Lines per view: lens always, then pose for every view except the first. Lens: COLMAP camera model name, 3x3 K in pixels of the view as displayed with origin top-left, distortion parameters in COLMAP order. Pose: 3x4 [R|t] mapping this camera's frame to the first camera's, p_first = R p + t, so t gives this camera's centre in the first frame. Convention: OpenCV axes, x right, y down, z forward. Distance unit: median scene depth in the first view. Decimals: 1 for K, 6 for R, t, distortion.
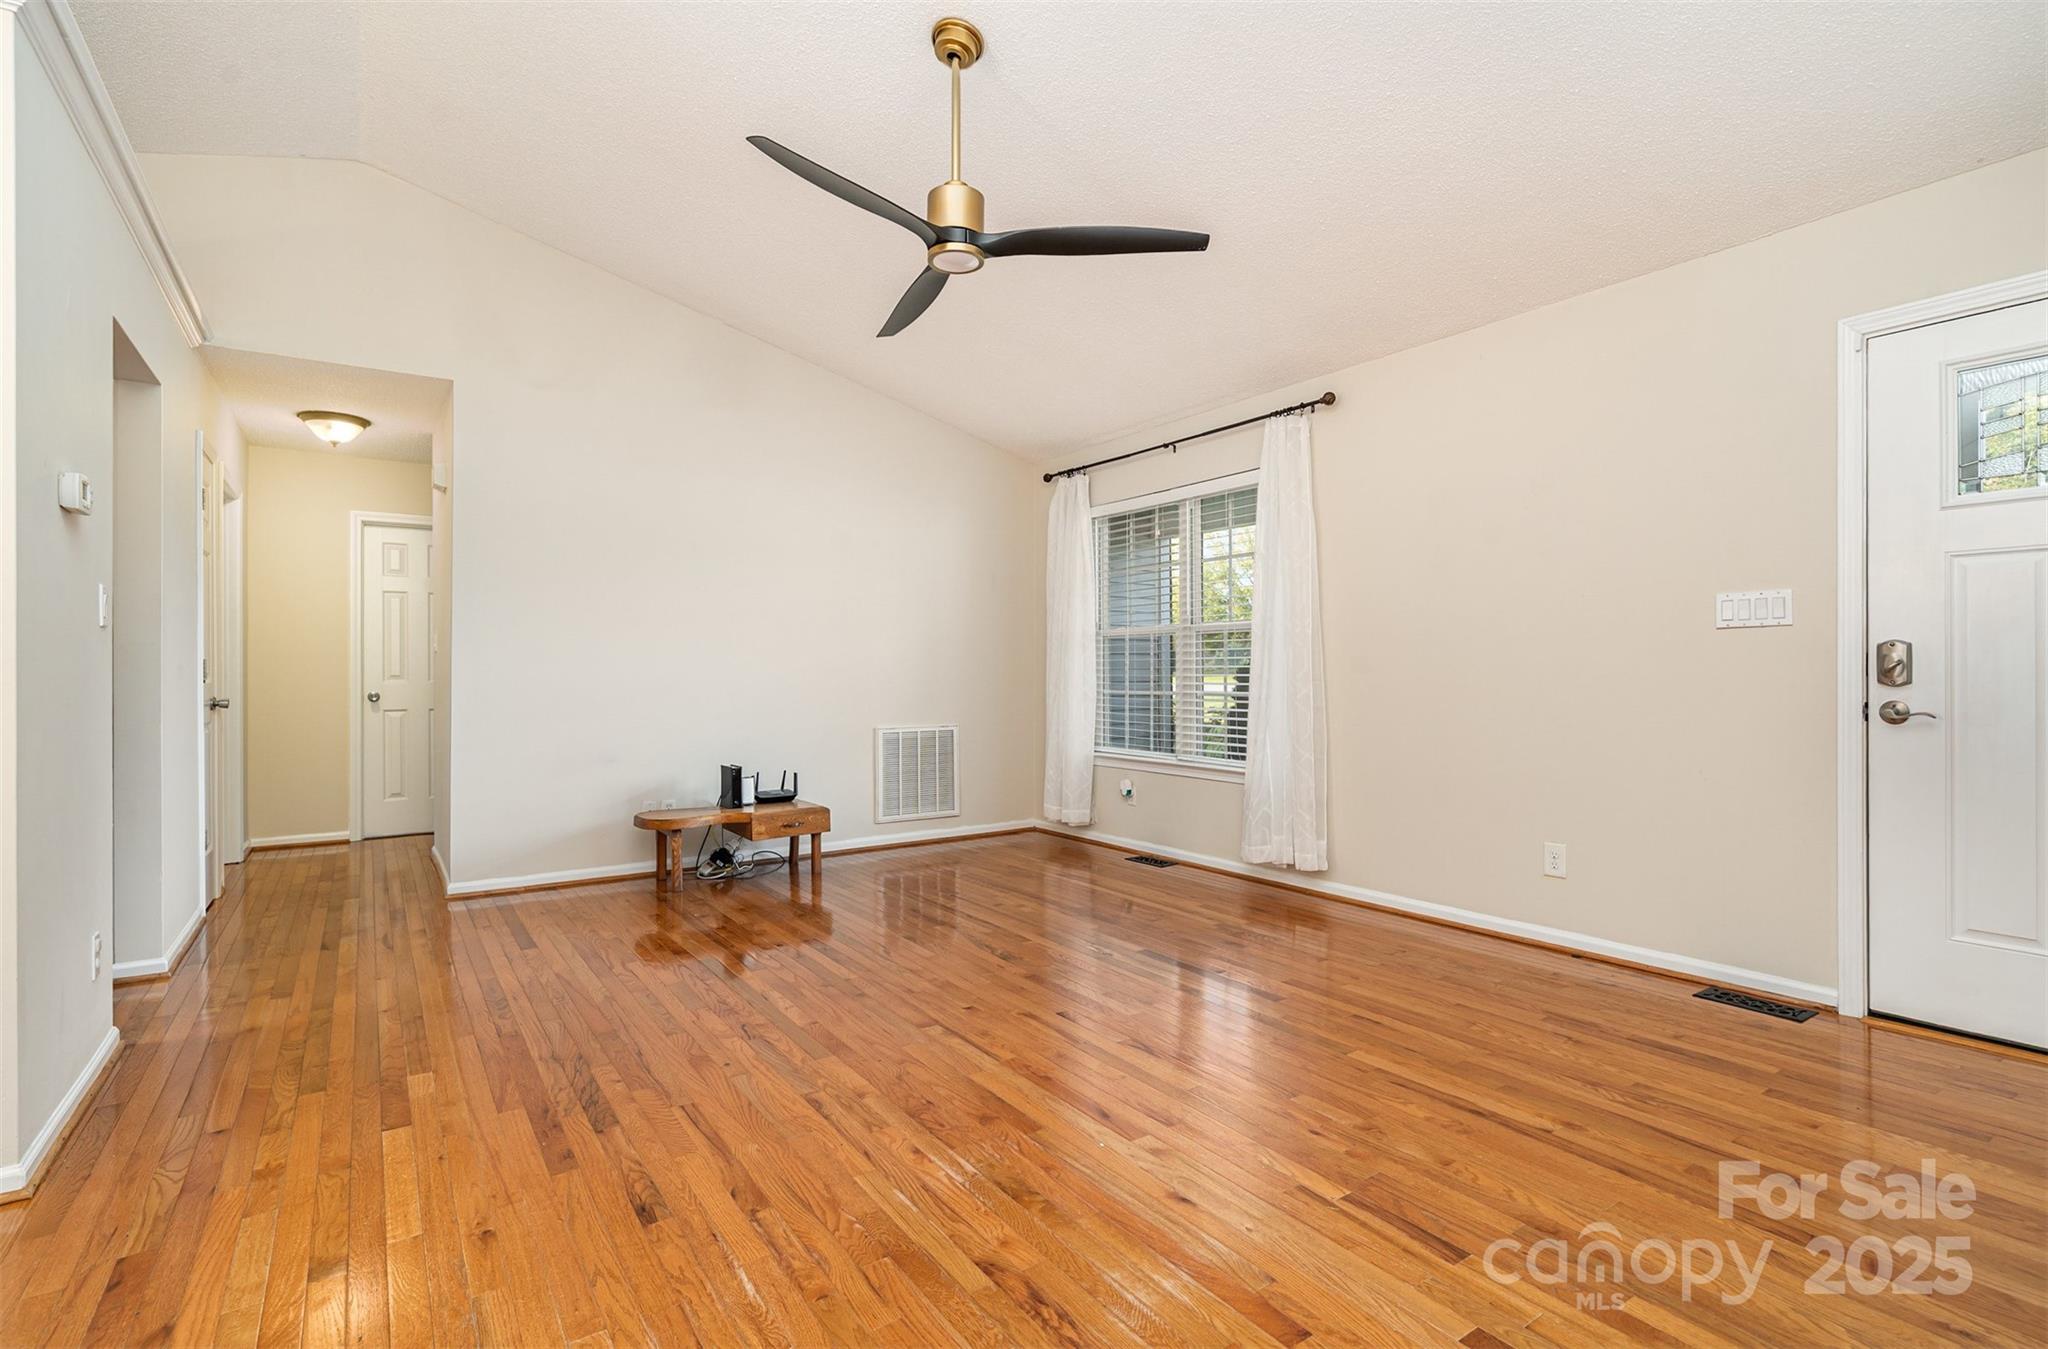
lens RADIAL K [[957.2, 0, 1024.0], [0, 957.2, 674.5], [0, 0, 1]] dist [-0.002432, 0.000359]
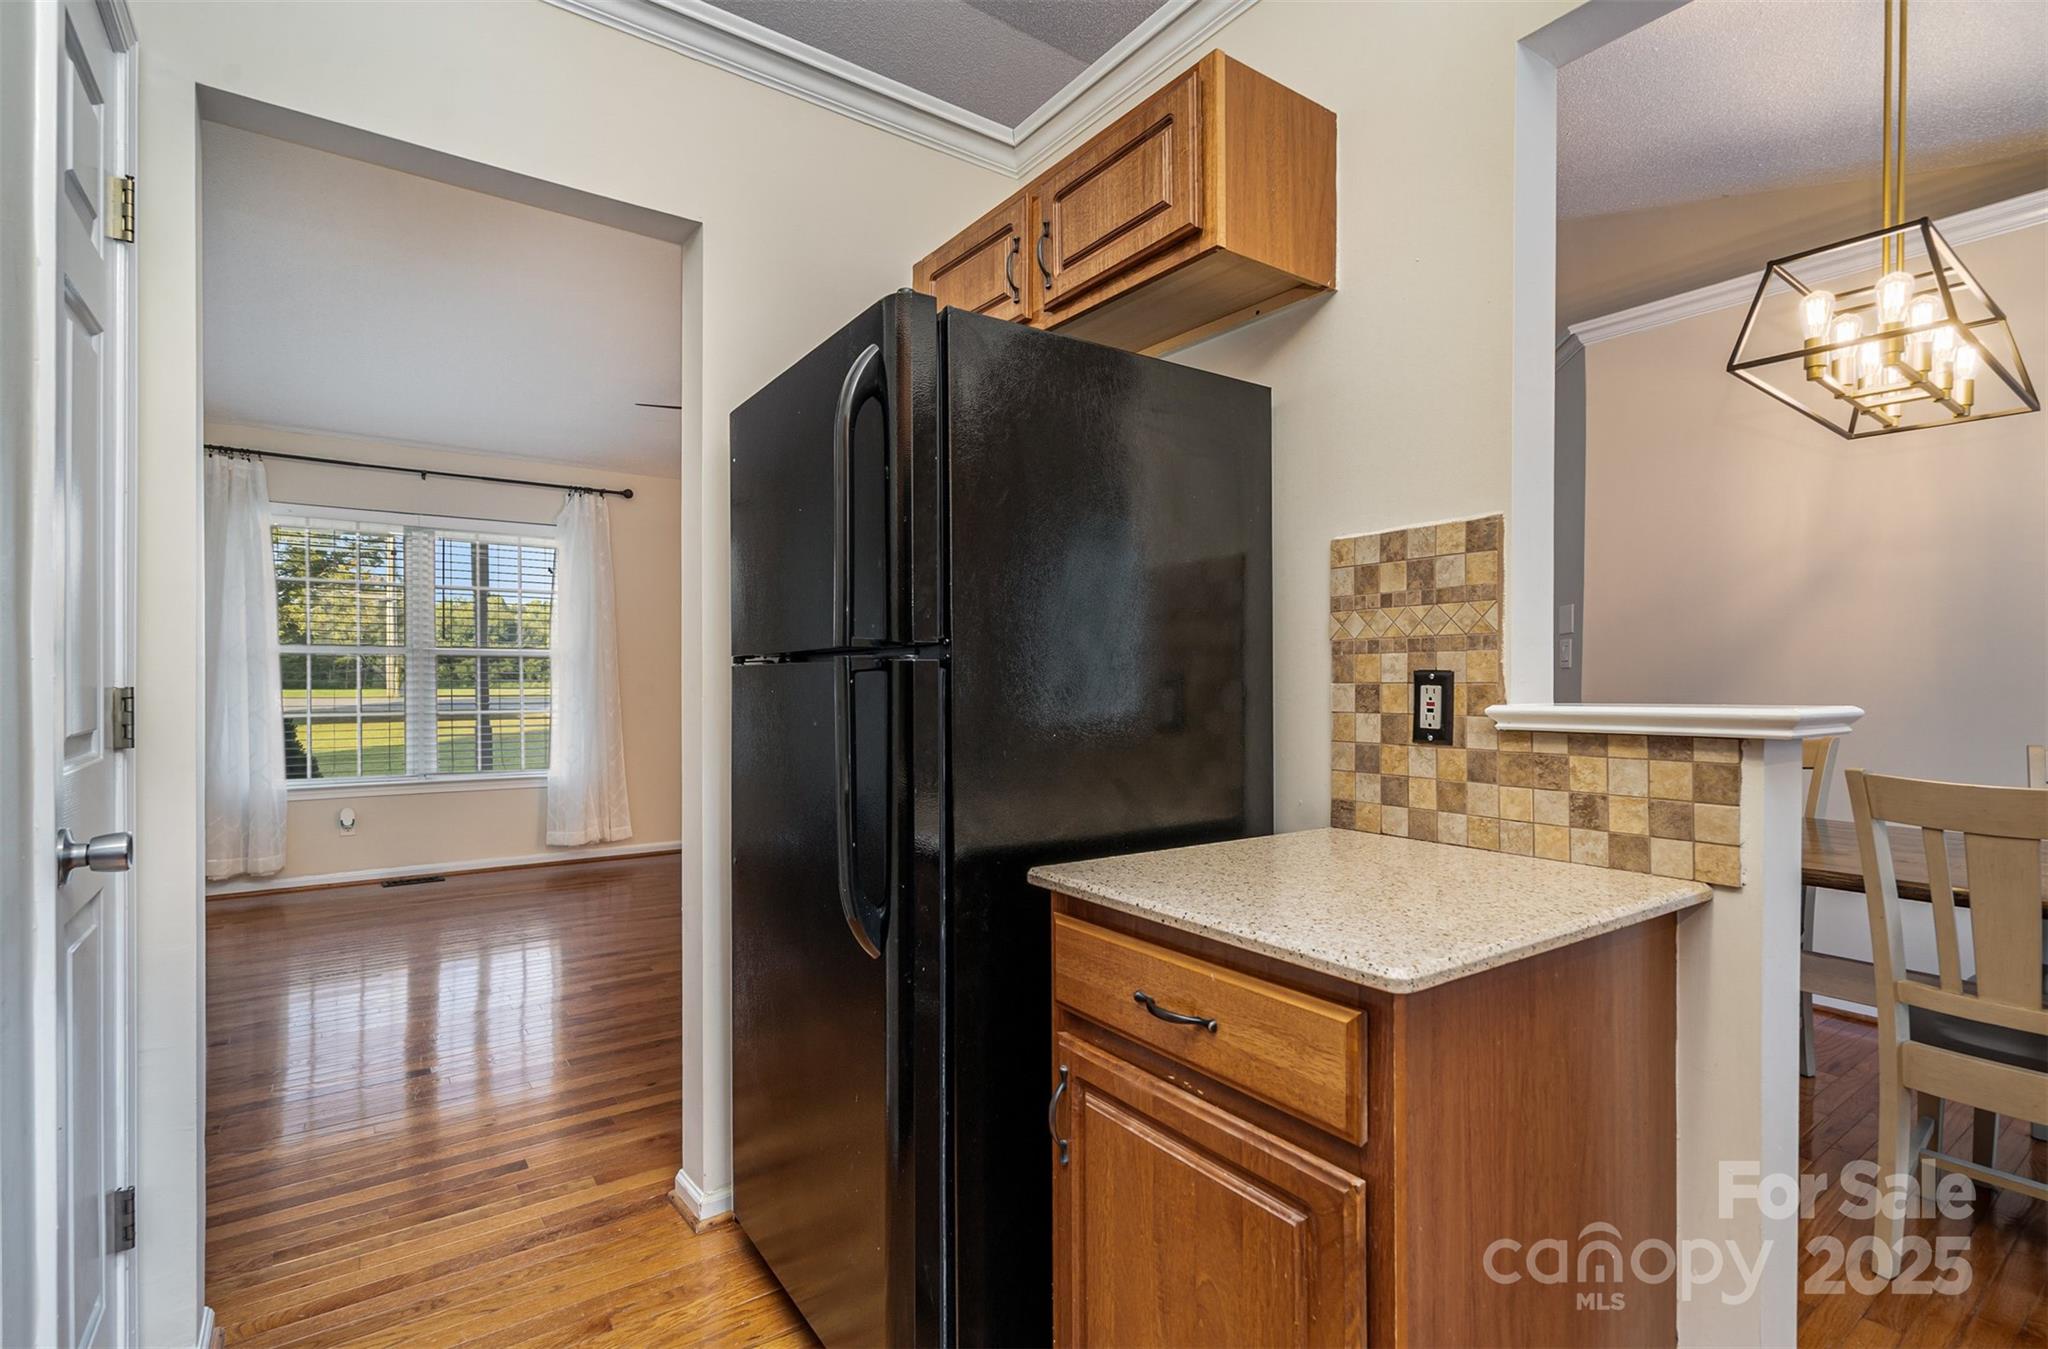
lens RADIAL K [[949.1, 0, 1030.2], [0, 949.1, 677.0], [0, 0, 1]] dist [0.000724, 0.000700]
pose [[-0.046692, -0.000101, 0.998909, -1.608189], [-0.001334, 0.999999, 0.000039, -0.037132], [-0.998908, -0.001331, -0.046692, 0.719892]]
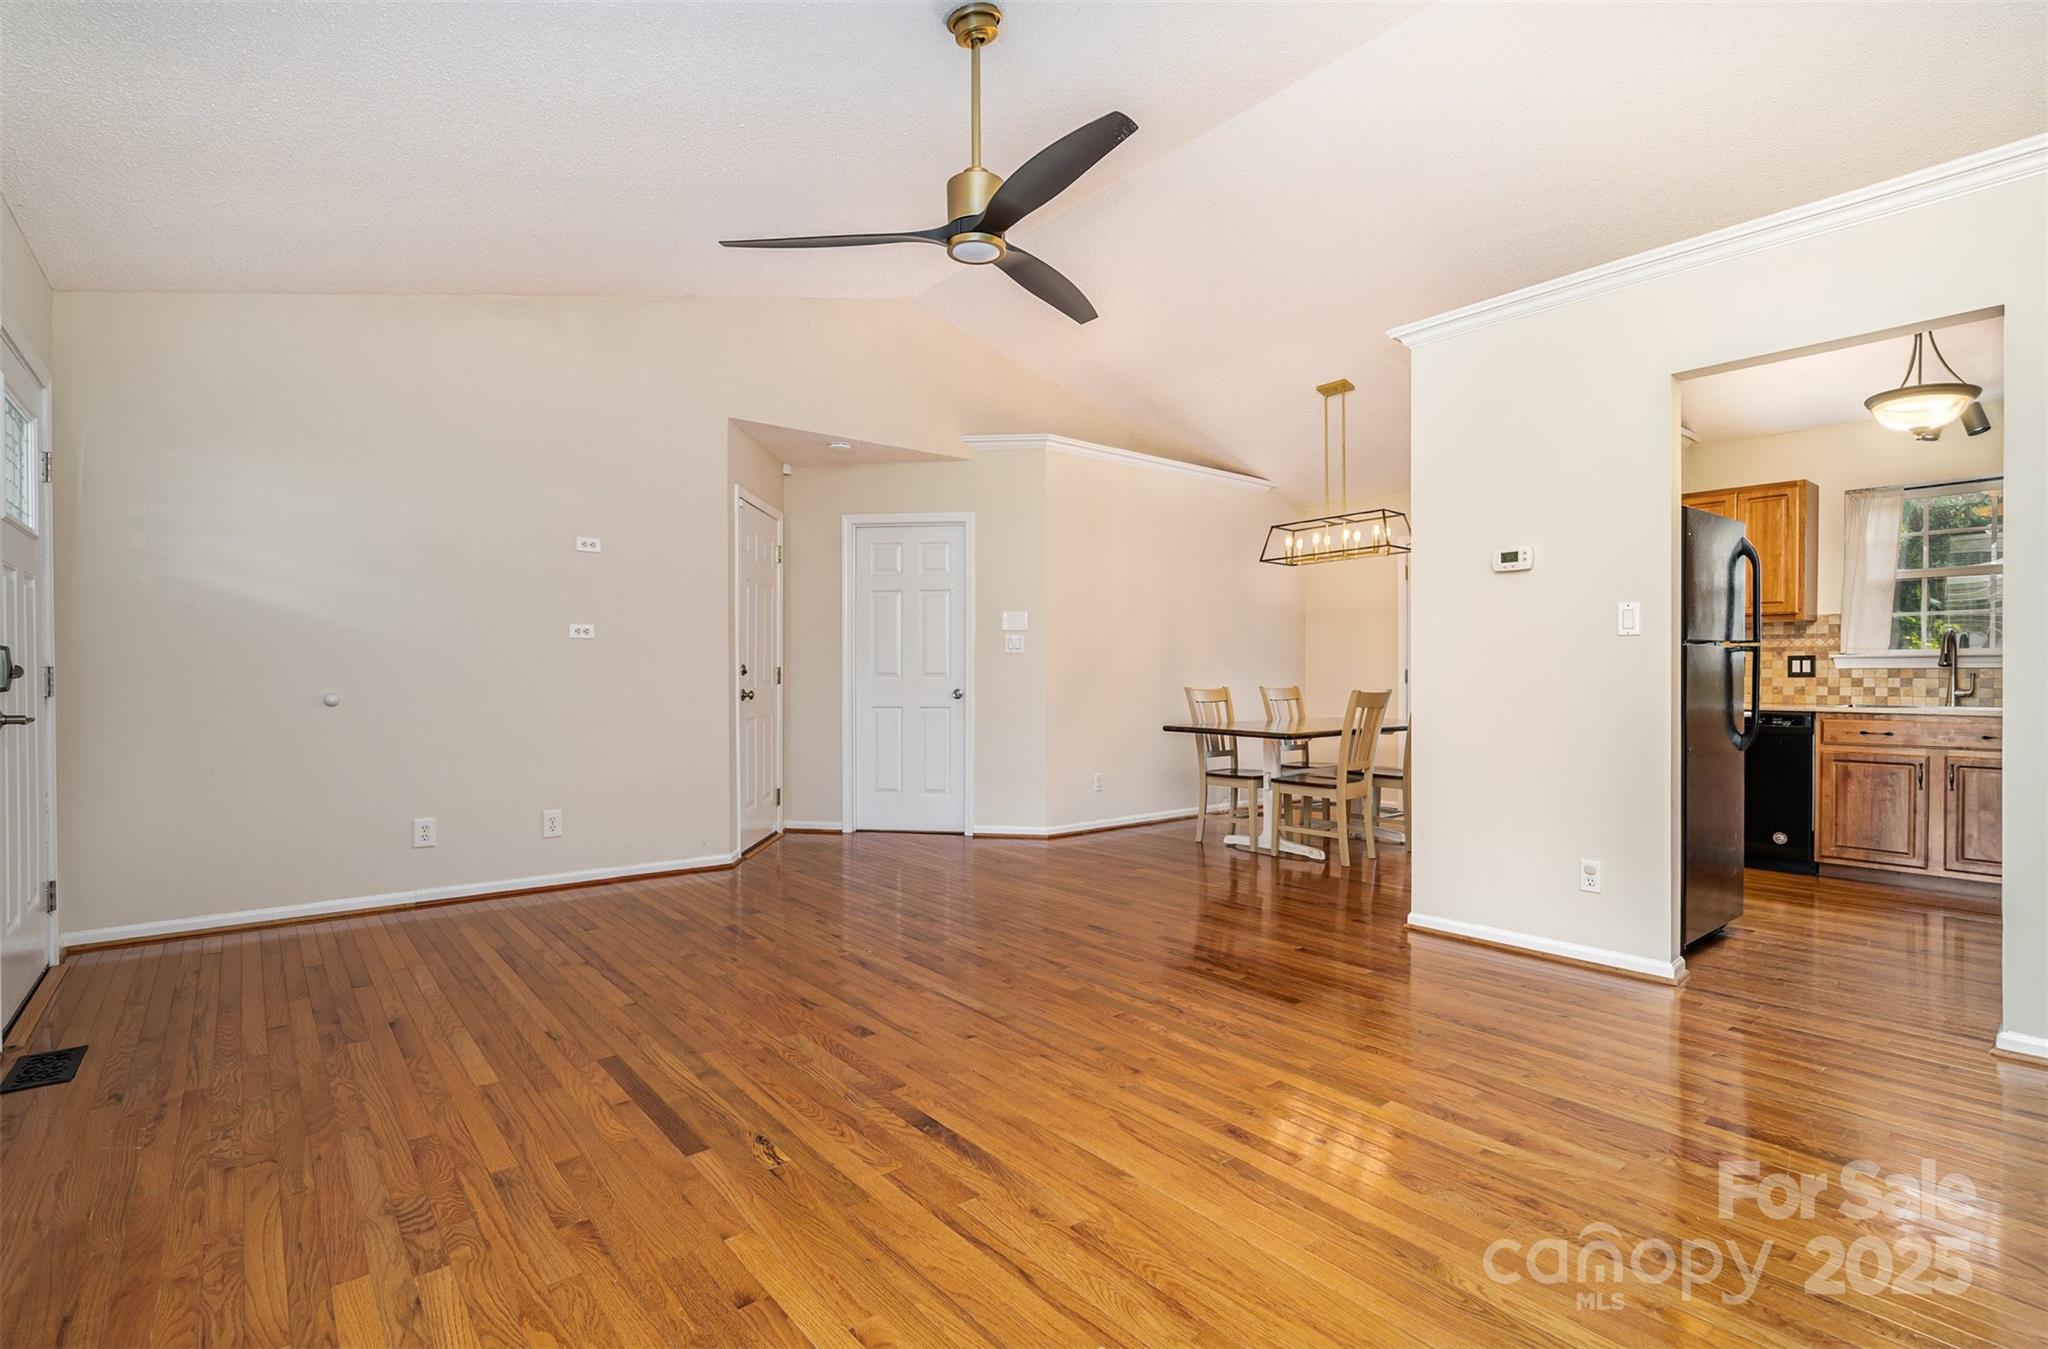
lens RADIAL K [[949.1, 0, 1030.2], [0, 949.1, 677.0], [0, 0, 1]] dist [0.000724, 0.000700]
pose [[-0.995550, 0.003582, -0.094163, -0.031672], [0.003080, 0.999980, 0.005472, -0.005281], [0.094181, 0.005158, -0.995542, 1.949768]]
